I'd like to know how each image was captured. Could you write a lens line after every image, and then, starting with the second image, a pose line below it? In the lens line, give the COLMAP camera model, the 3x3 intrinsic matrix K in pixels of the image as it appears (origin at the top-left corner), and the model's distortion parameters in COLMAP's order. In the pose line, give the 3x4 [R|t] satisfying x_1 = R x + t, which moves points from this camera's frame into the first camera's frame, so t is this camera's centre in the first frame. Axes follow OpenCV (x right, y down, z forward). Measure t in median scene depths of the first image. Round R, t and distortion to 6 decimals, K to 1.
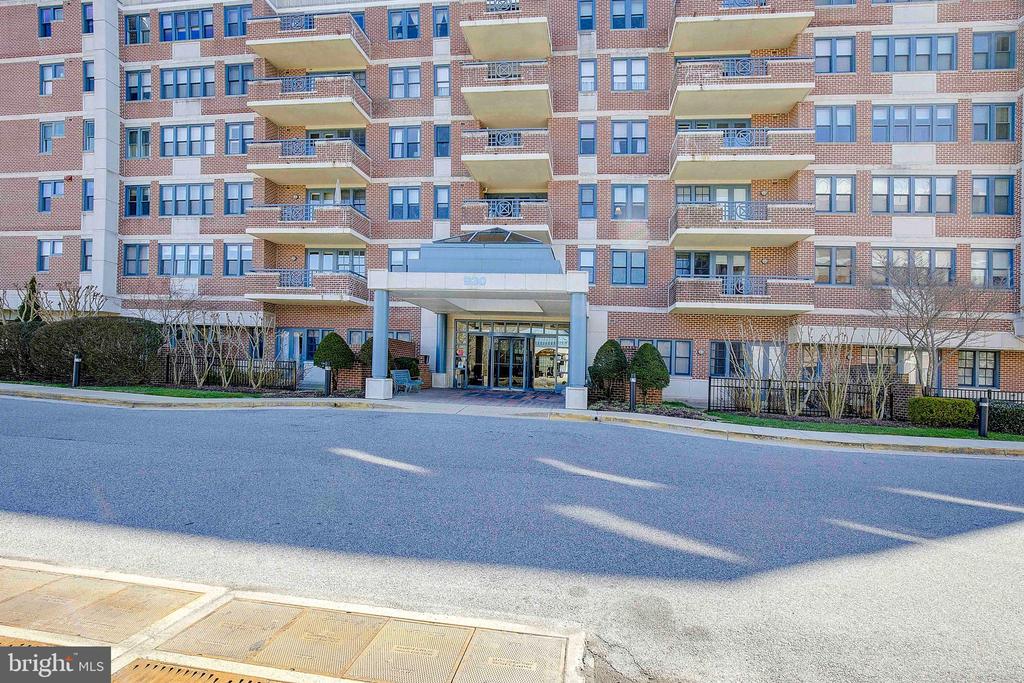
lens RADIAL K [[474.5, 0, 512.0], [0, 474.5, 341.5], [0, 0, 1]] dist [-0.046242, 0.000096]
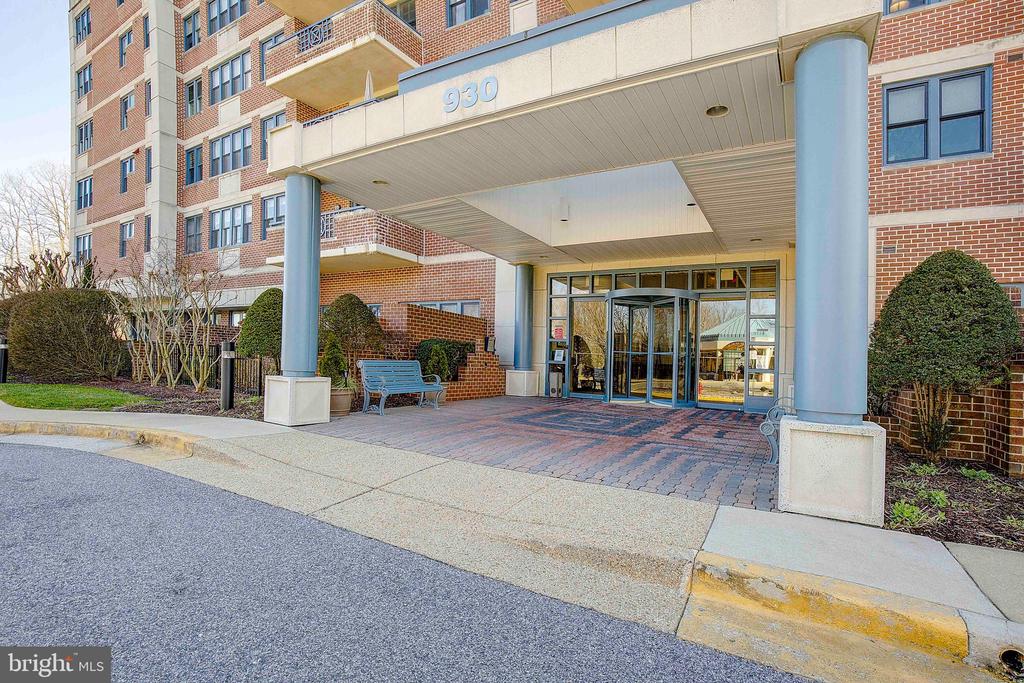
lens RADIAL K [[474.5, 0, 512.0], [0, 474.5, 341.5], [0, 0, 1]] dist [-0.046242, 0.000096]
pose [[0.930285, -0.013543, -0.366587, 0.045009], [0.014586, 0.999894, 0.000075, 0.032211], [0.366547, -0.005417, 0.930384, 0.455469]]
